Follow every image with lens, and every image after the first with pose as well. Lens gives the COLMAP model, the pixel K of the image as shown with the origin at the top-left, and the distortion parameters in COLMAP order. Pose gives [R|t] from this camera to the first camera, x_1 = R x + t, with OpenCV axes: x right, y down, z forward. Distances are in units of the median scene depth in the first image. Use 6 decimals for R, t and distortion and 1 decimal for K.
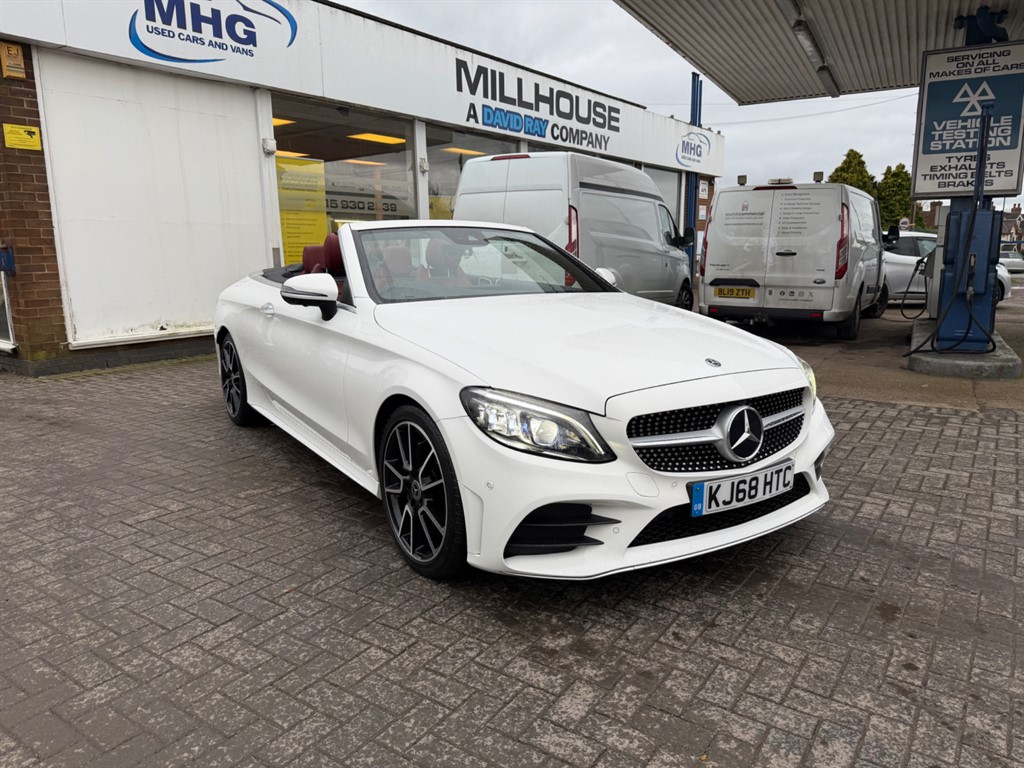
lens RADIAL K [[727.4, 0, 512.0], [0, 727.4, 384.0], [0, 0, 1]] dist [0.020294, -0.029785]
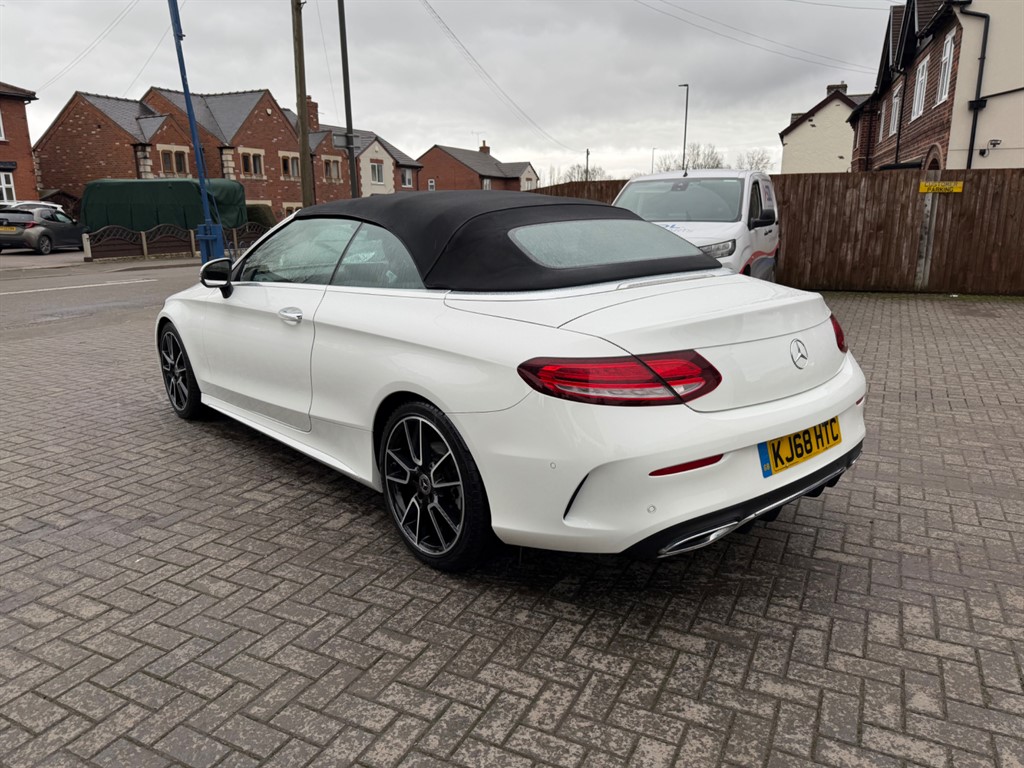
lens RADIAL K [[719.5, 0, 509.8], [0, 719.5, 388.6], [0, 0, 1]] dist [0.038172, -0.049939]
pose [[-0.991352, 0.052488, -0.120276, 0.022795], [-0.002169, 0.909850, 0.414933, -0.184415], [0.131213, 0.411605, -0.901867, 0.907437]]
